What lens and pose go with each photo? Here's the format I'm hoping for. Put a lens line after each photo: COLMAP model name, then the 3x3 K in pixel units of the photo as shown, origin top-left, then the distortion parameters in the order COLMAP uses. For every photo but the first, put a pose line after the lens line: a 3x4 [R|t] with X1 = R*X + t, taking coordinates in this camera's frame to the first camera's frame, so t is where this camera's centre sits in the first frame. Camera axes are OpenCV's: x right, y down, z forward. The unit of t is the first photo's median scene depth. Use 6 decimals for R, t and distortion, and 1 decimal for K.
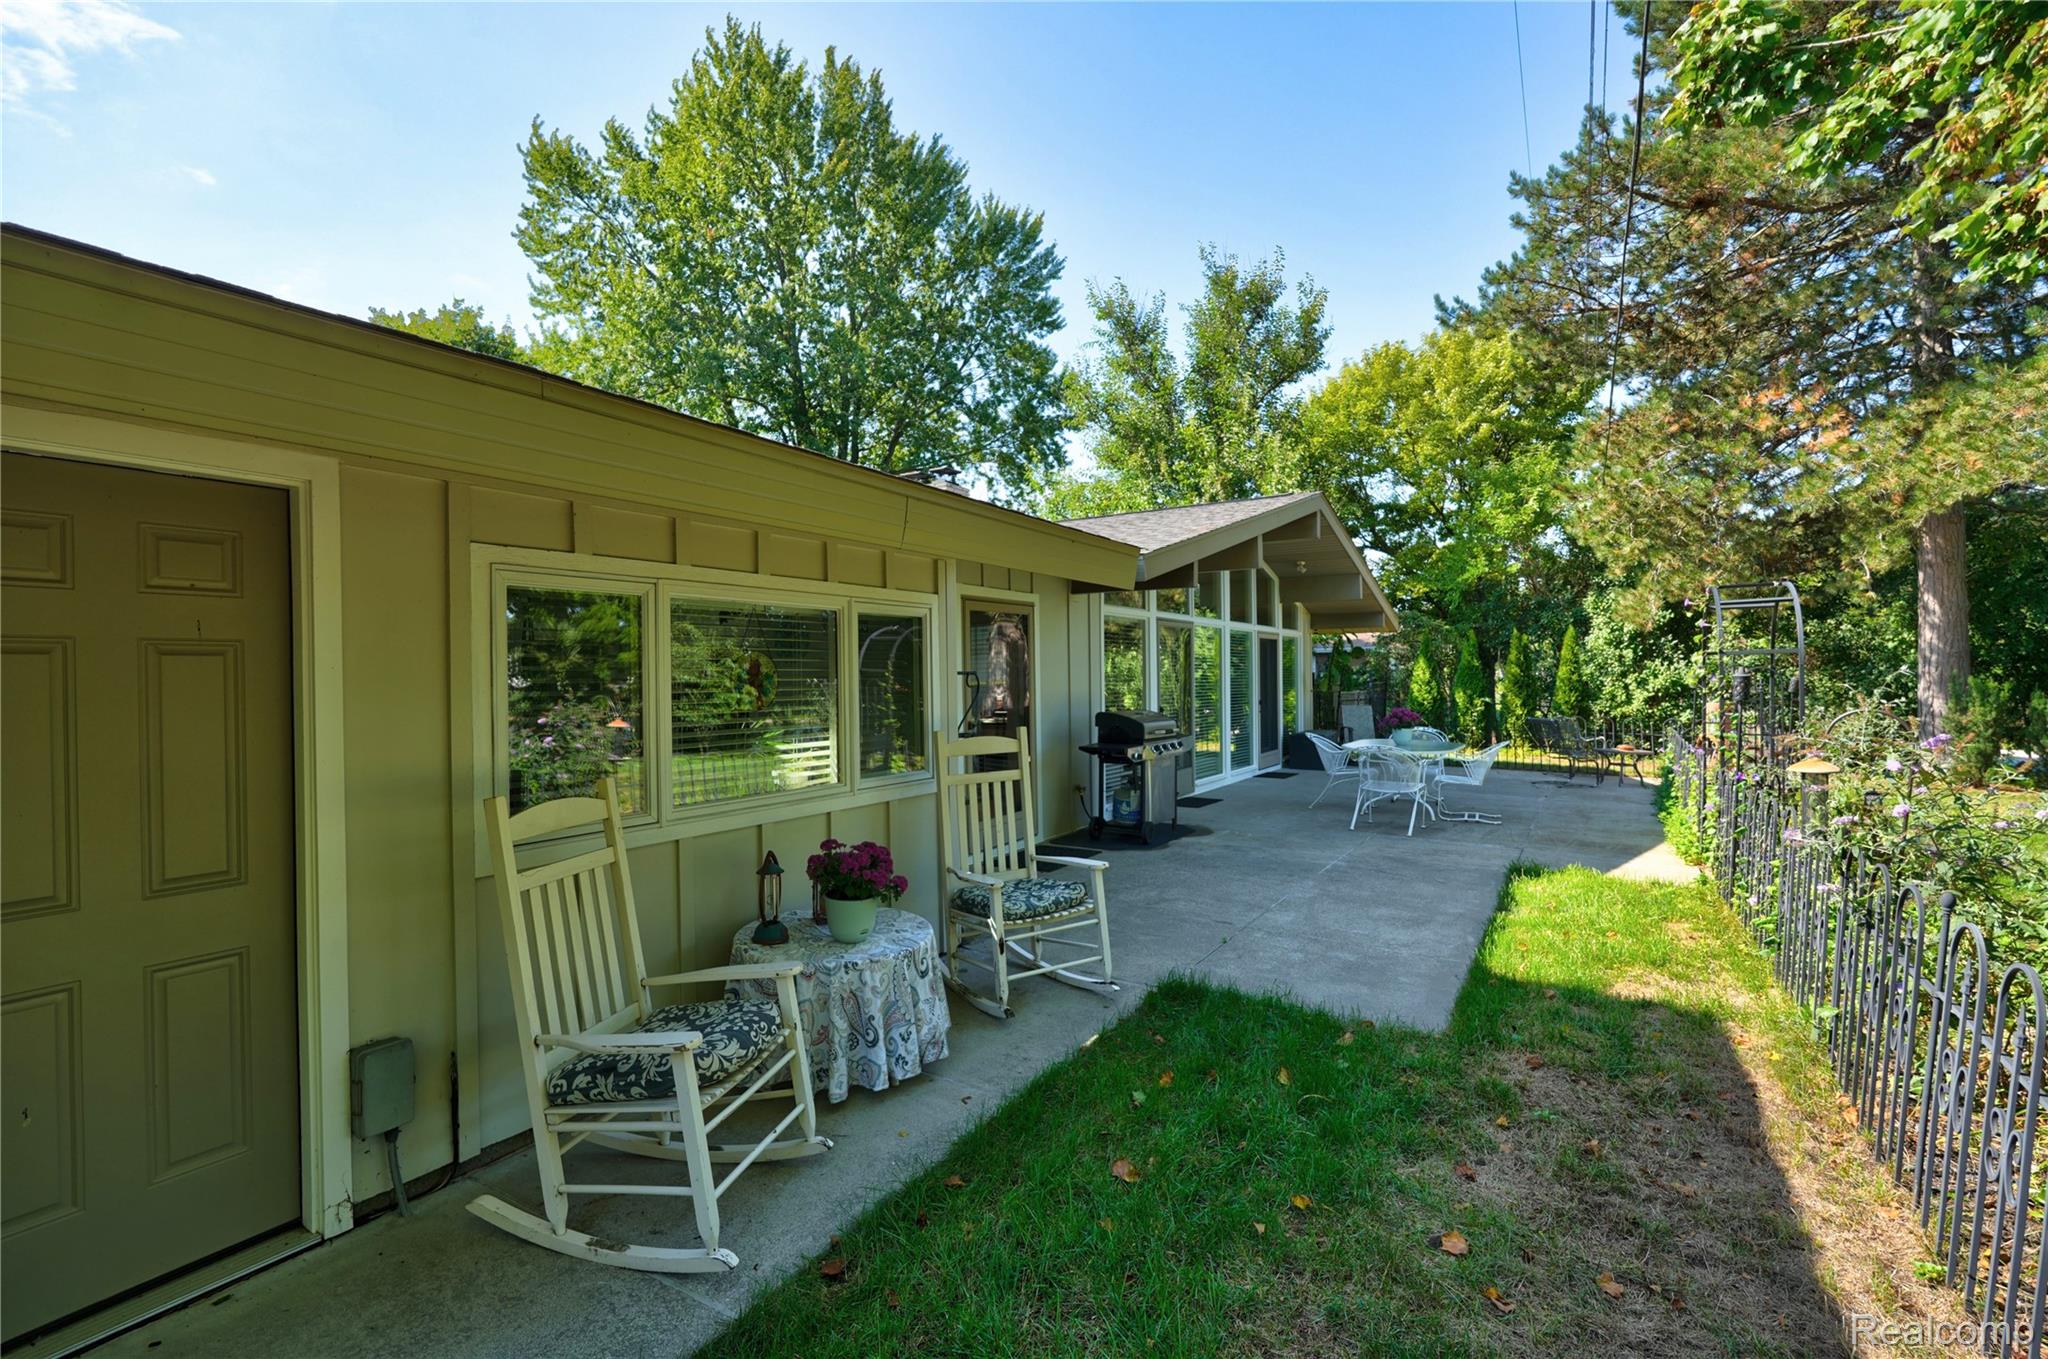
lens RADIAL K [[907.2, 0, 1022.3], [0, 907.2, 681.2], [0, 0, 1]] dist [-0.025449, -0.000299]
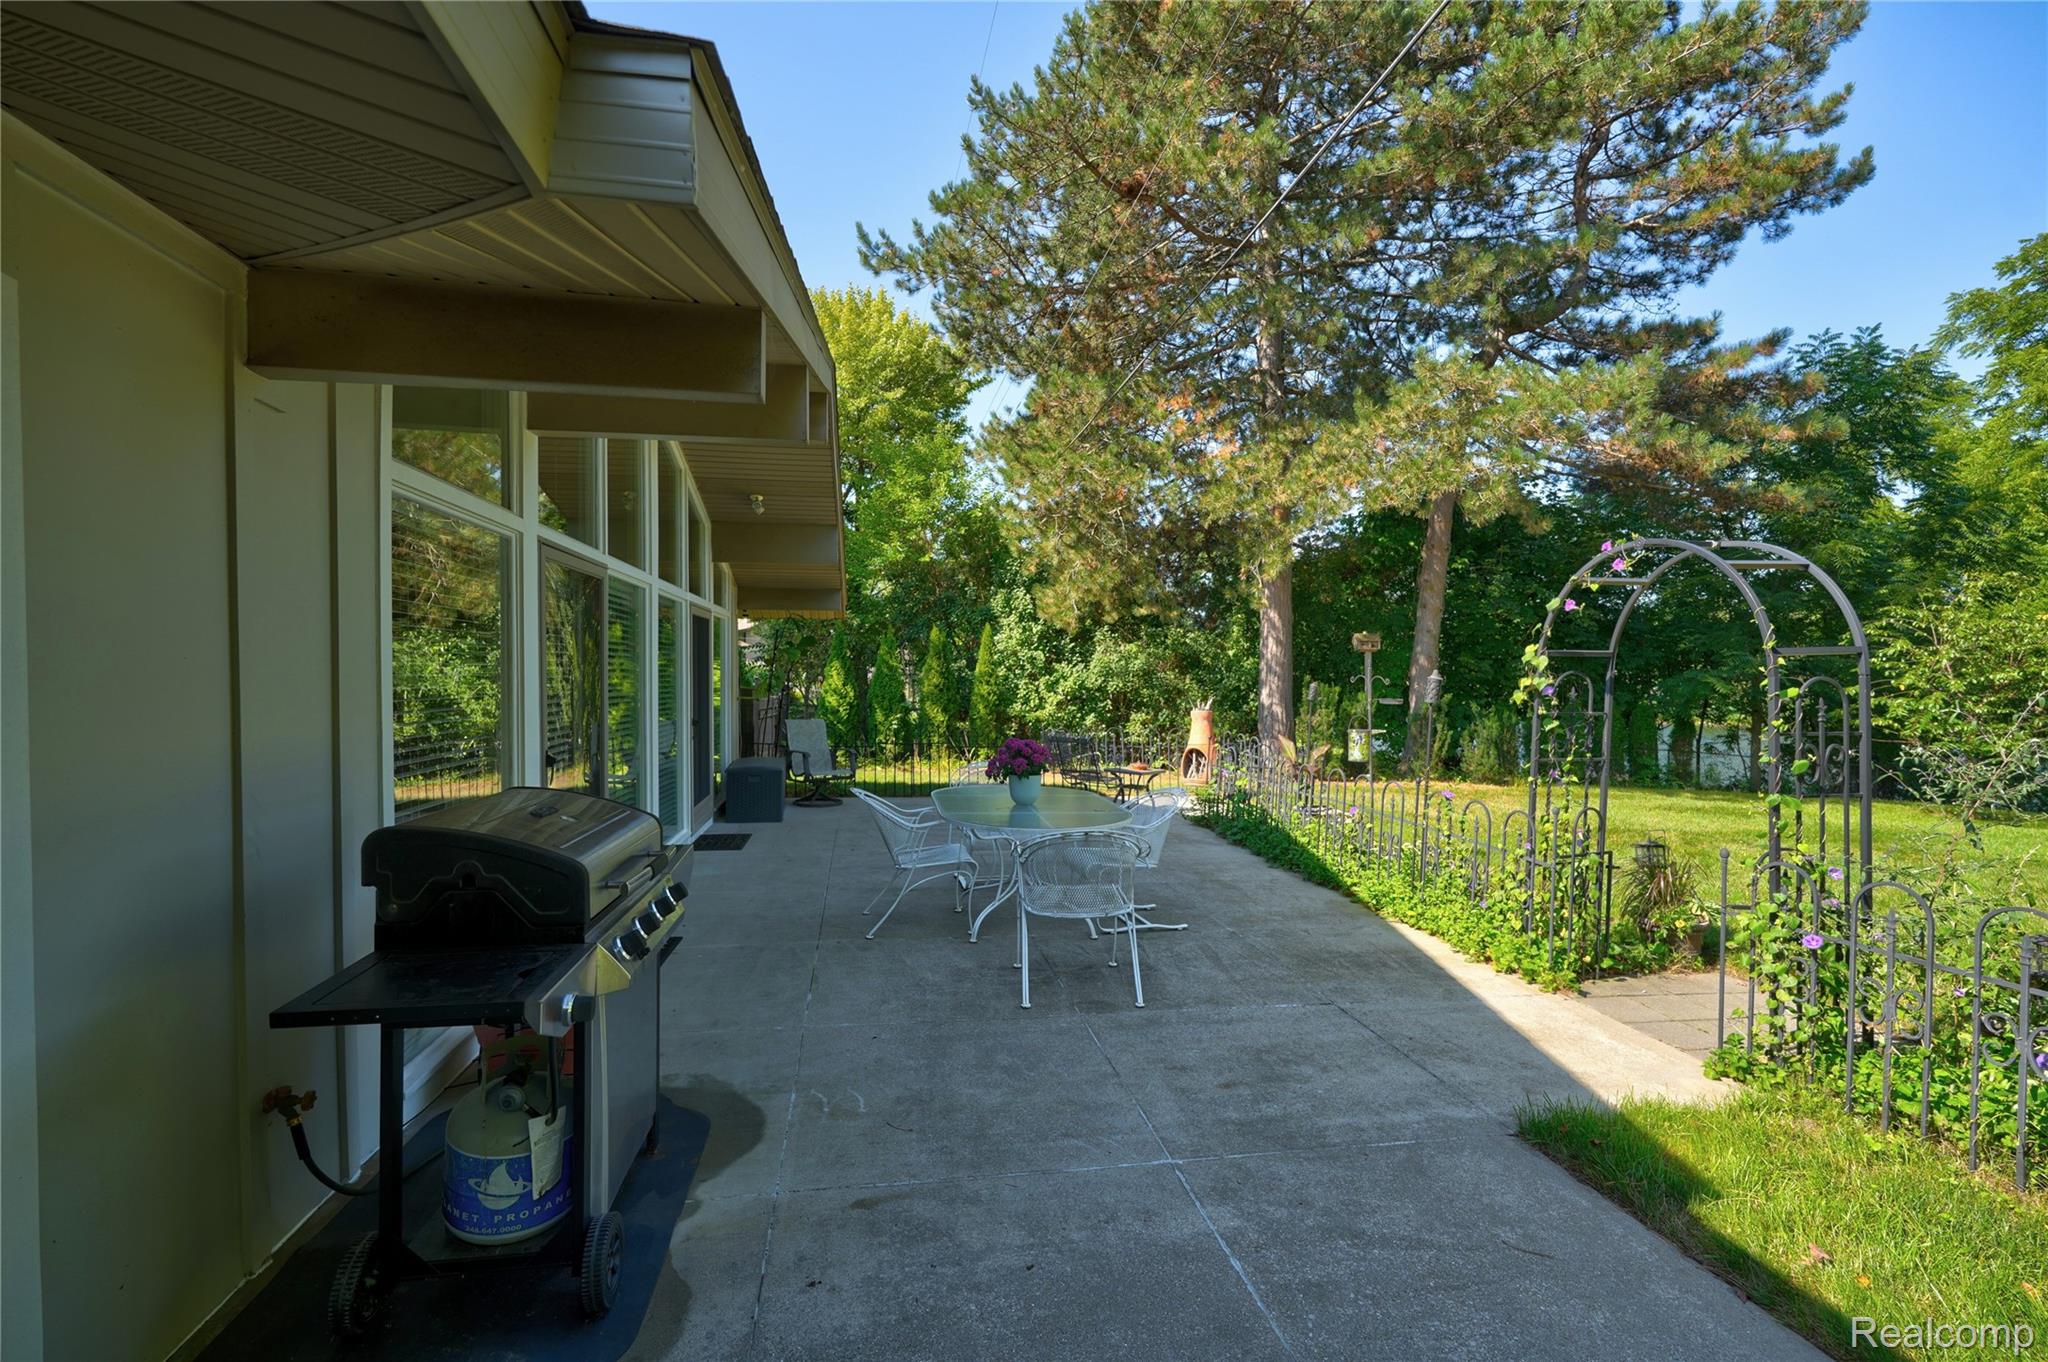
lens RADIAL K [[907.2, 0, 1013.4], [0, 907.2, 686.9], [0, 0, 1]] dist [-0.025449, -0.000299]
pose [[0.756959, 0.000054, 0.653462, 0.024732], [-0.004208, 0.999980, 0.004792, -0.001762], [-0.653449, -0.006377, 0.756944, 0.306643]]
